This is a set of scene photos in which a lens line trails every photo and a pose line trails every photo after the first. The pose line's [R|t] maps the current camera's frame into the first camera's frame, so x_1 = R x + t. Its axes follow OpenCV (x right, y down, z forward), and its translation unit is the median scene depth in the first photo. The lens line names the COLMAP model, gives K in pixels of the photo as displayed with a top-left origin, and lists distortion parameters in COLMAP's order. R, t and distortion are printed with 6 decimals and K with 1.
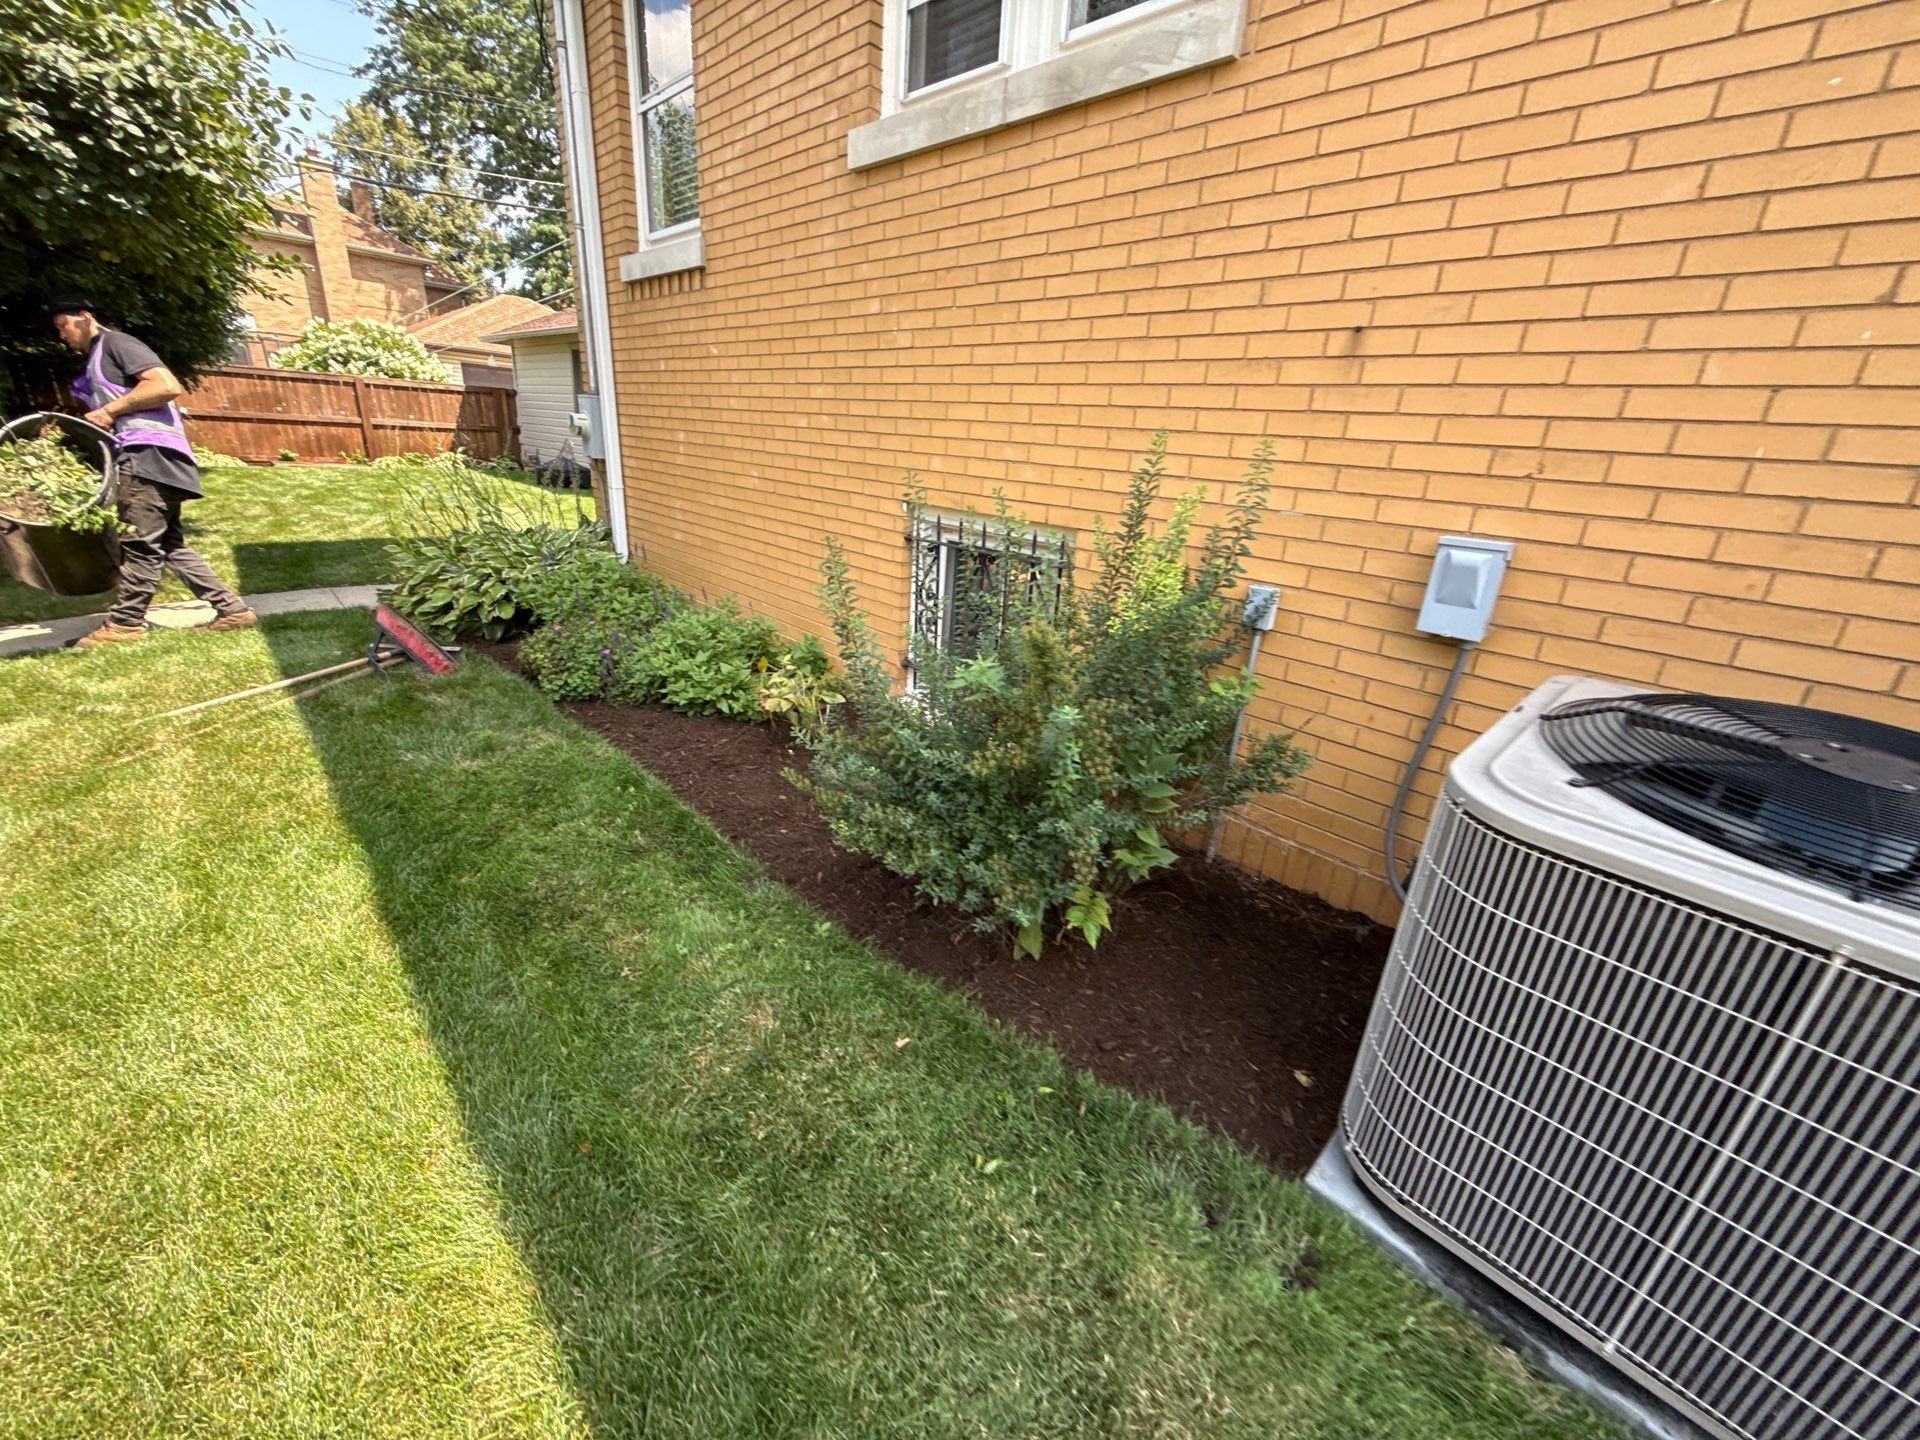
lens RADIAL K [[763.0, 0, 964.3], [0, 763.0, 715.3], [0, 0, 1]] dist [-0.000055, -0.000053]
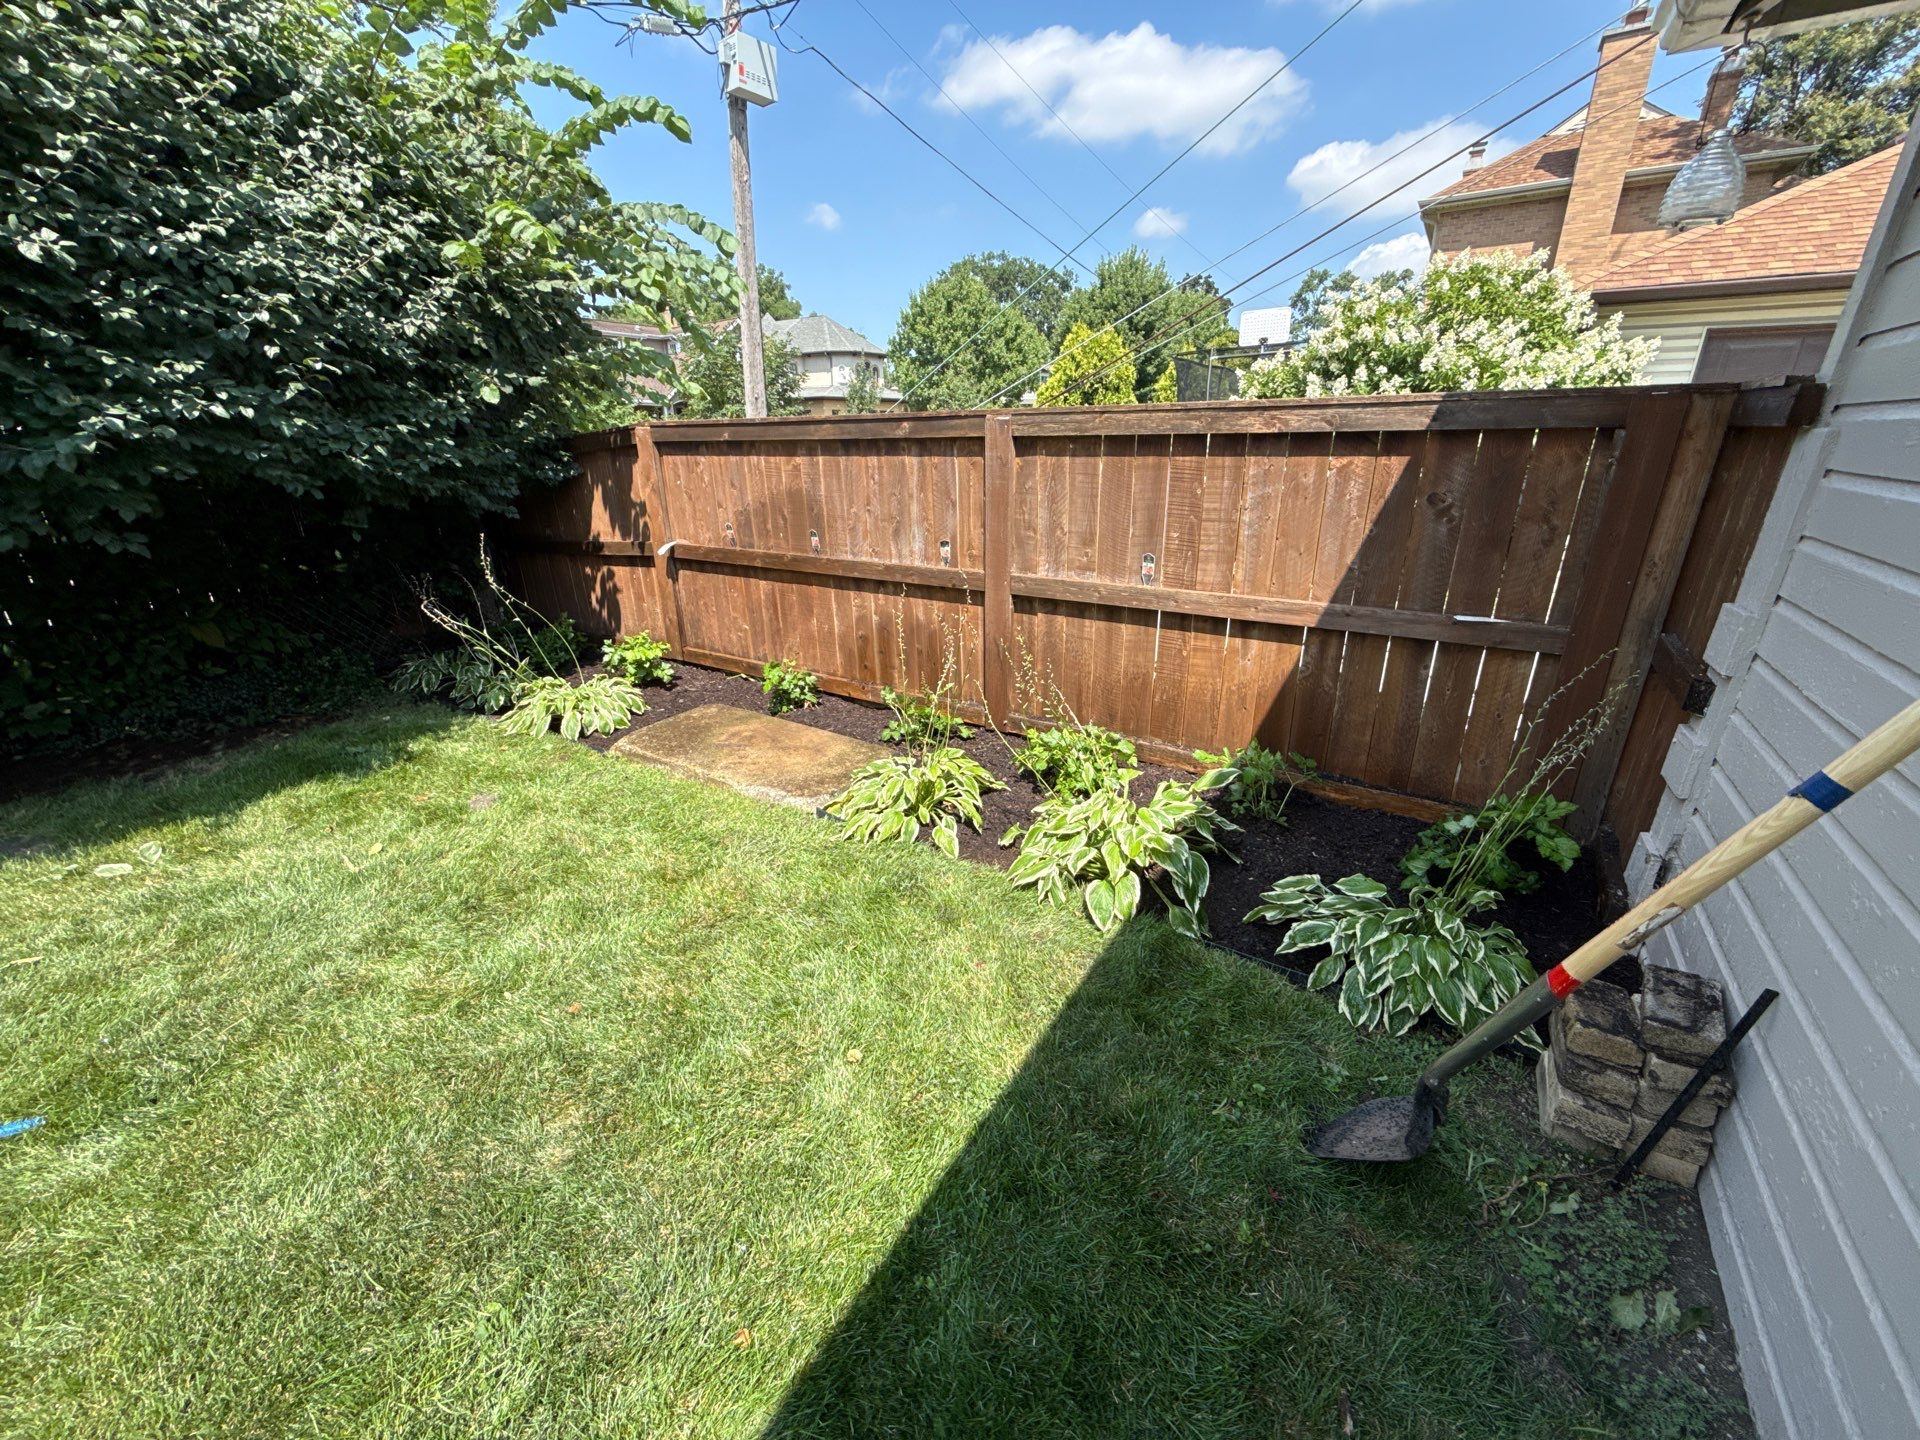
lens RADIAL K [[763.0, 0, 953.7], [0, 763.0, 714.9], [0, 0, 1]] dist [-0.000055, -0.000053]
pose [[0.214135, 0.272886, -0.937912, -0.423224], [-0.306665, 0.930419, 0.200692, -0.310326], [0.927417, 0.244650, 0.282920, 0.733292]]
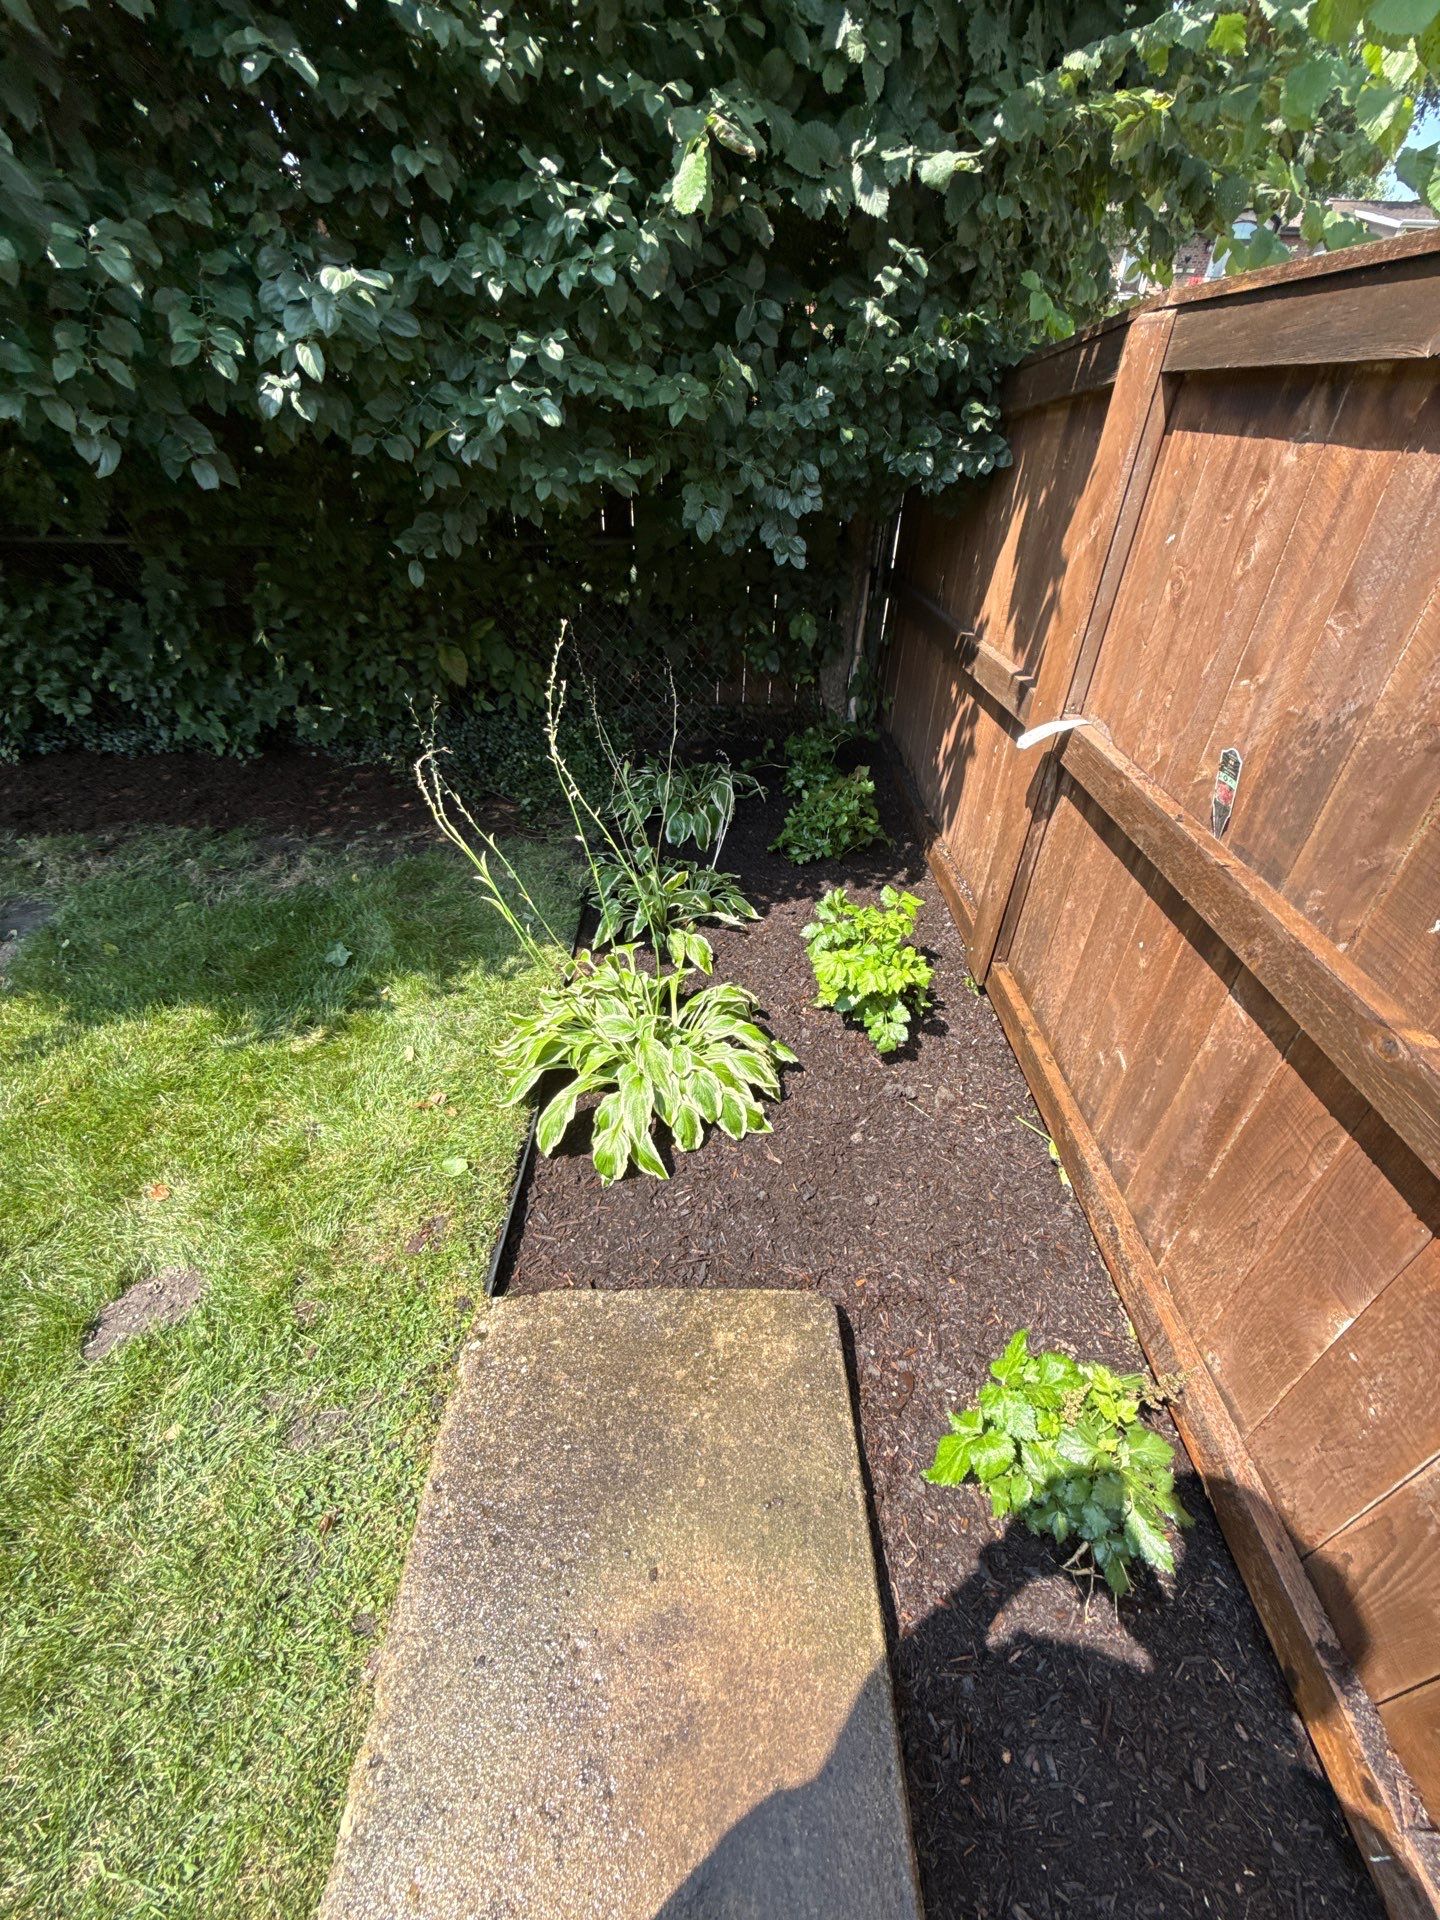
lens RADIAL K [[763.0, 0, 716.5], [0, 763.0, 959.5], [0, 0, 1]] dist [-0.000055, -0.000053]
pose [[-0.700786, 0.361042, -0.615262, -0.620475], [-0.301971, 0.631255, 0.714374, -0.317357], [0.646307, 0.686415, -0.333351, 0.725200]]
